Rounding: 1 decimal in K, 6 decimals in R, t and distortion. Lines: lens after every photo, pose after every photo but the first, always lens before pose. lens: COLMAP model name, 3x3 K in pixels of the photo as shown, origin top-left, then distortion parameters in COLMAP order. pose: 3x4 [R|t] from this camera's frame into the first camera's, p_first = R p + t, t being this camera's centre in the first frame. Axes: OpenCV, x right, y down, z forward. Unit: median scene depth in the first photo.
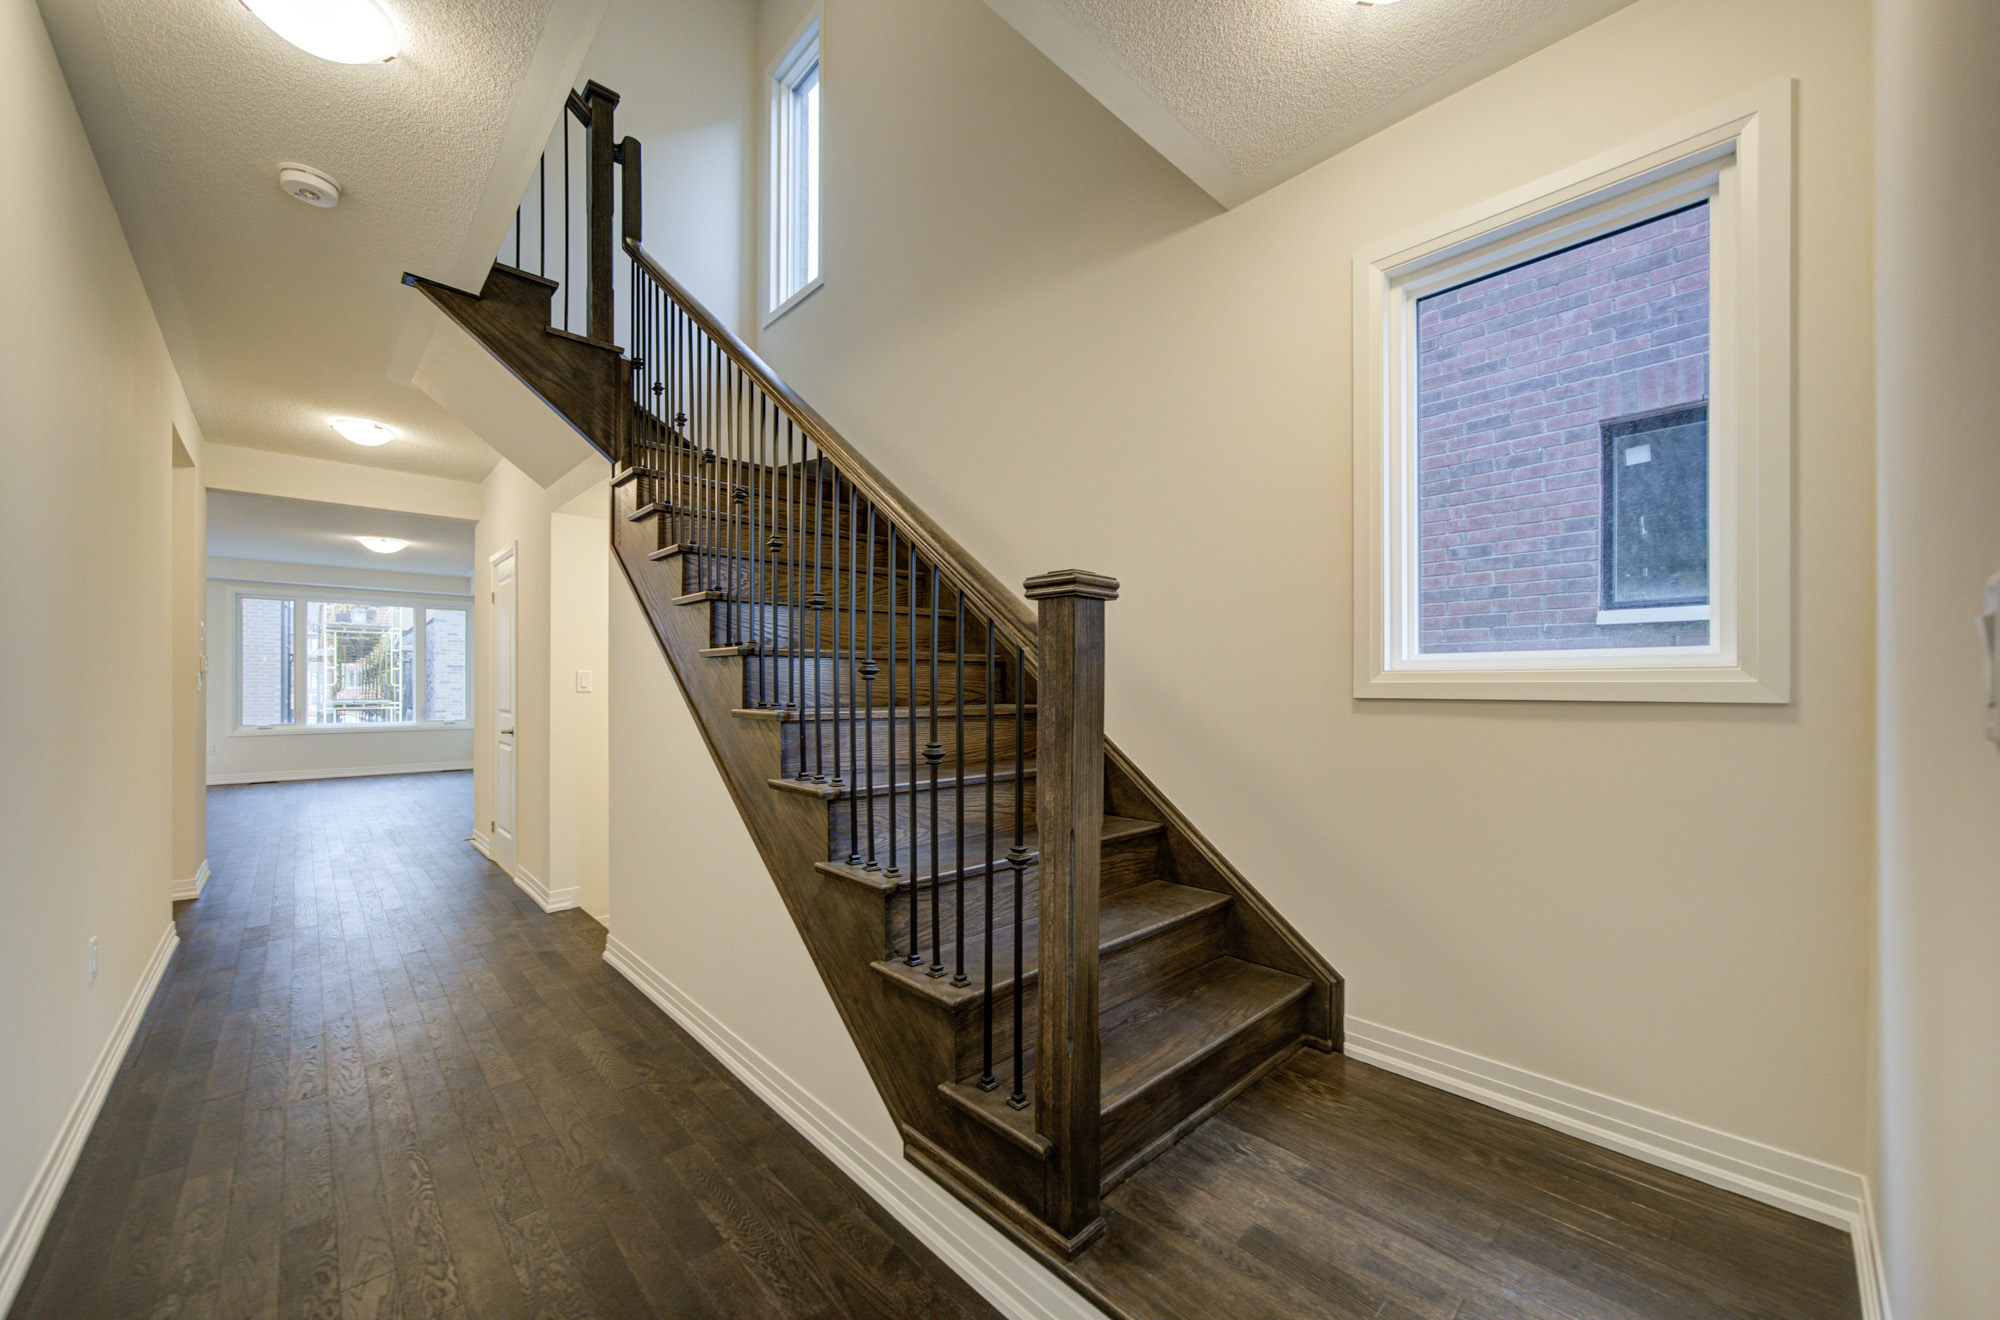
lens RADIAL K [[746.1, 0, 994.6], [0, 746.1, 674.6], [0, 0, 1]] dist [-0.016736, 0.000045]
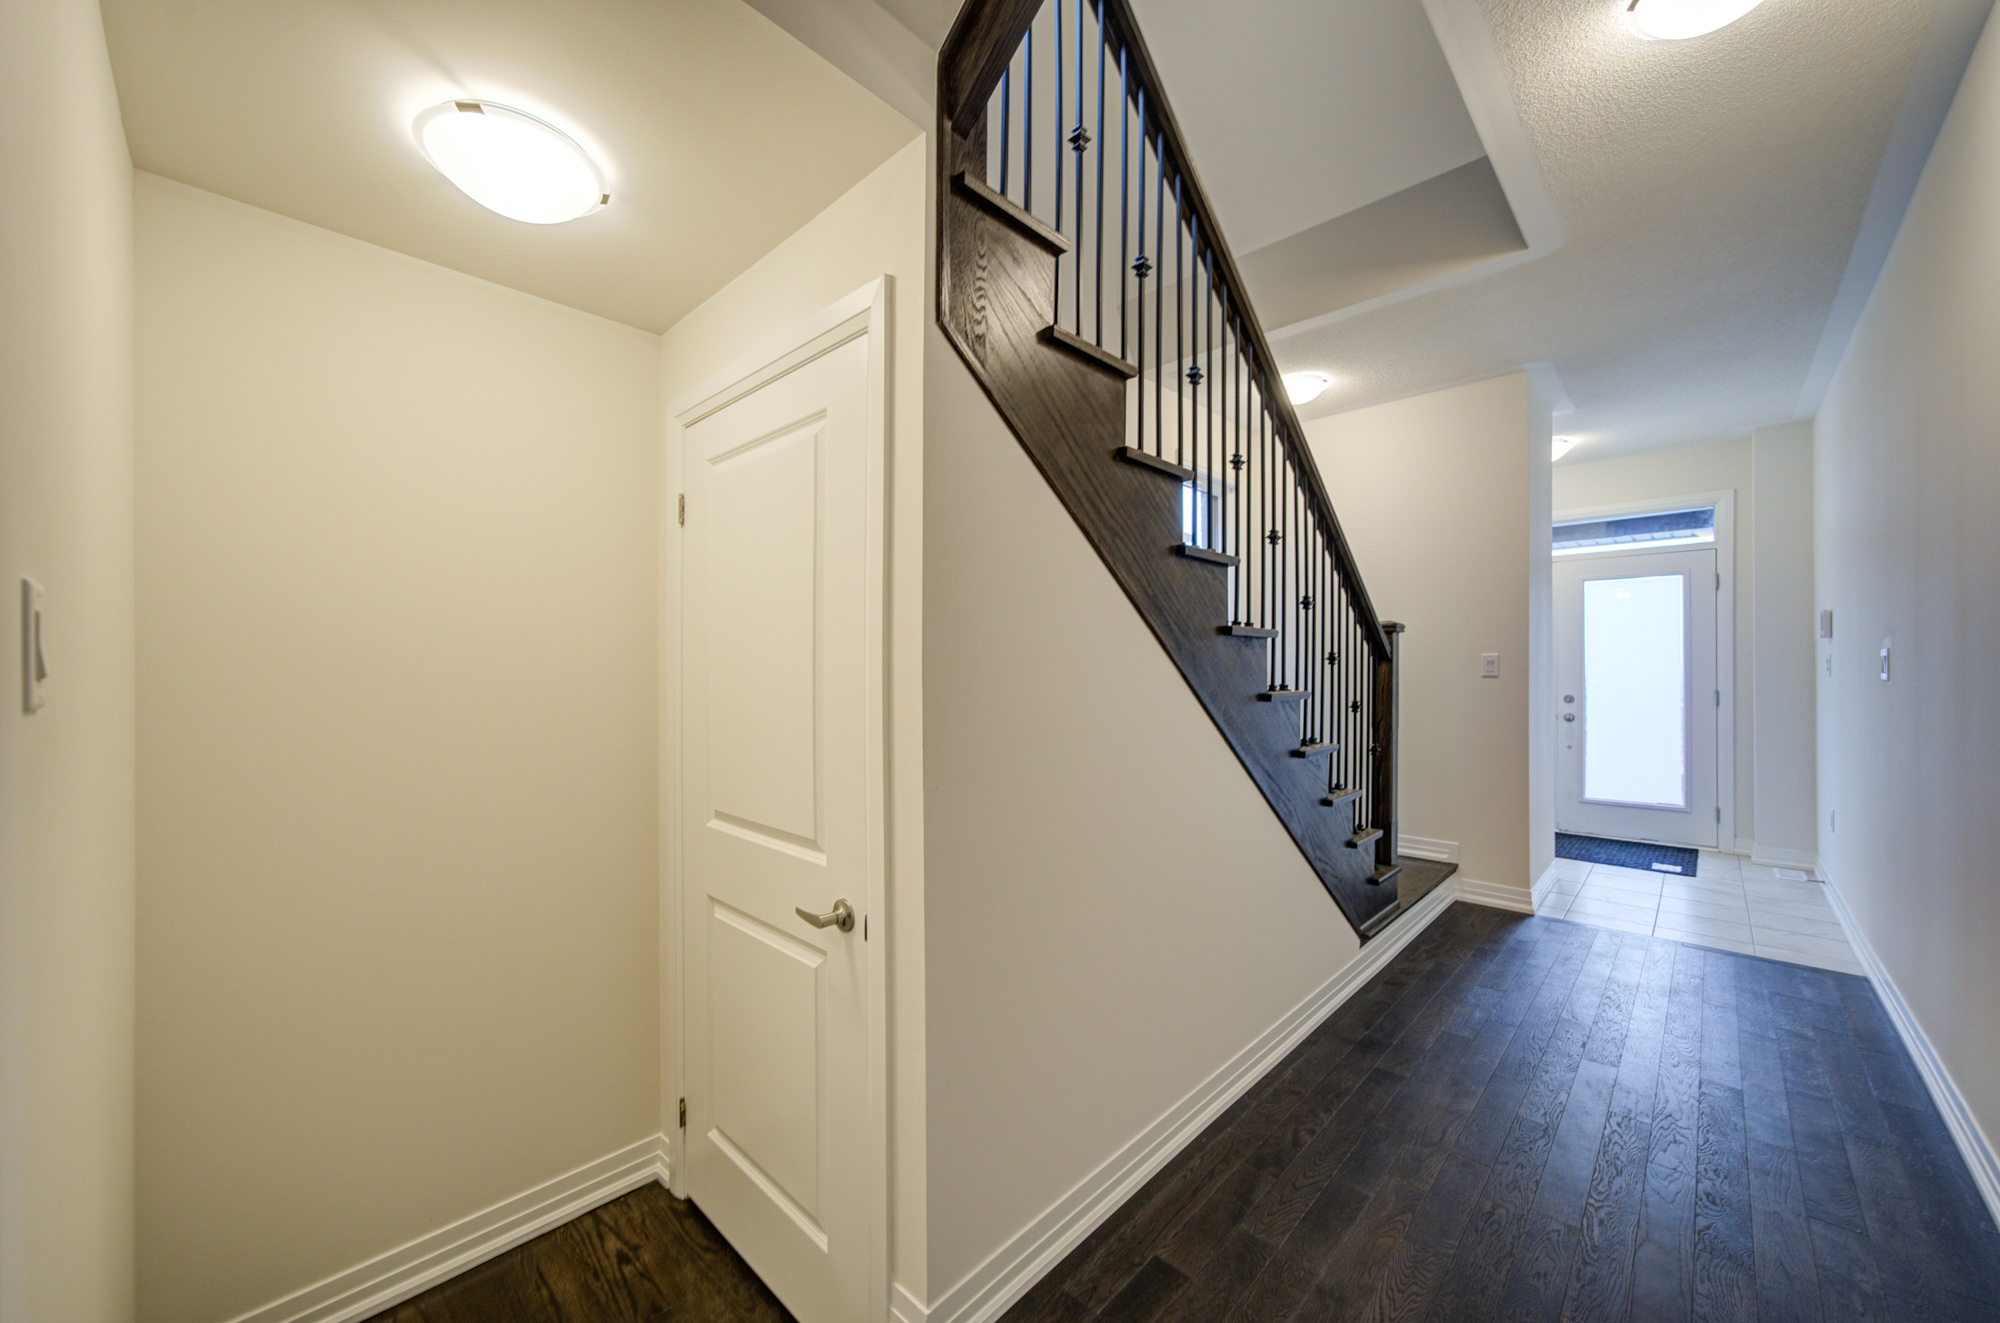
lens RADIAL K [[746.1, 0, 994.6], [0, 746.1, 676.1], [0, 0, 1]] dist [-0.016736, 0.000045]
pose [[-0.050078, -0.010764, 0.998687, -1.649797], [-0.012361, 0.999872, 0.010157, 0.027768], [-0.998669, -0.011836, -0.050204, 1.806294]]
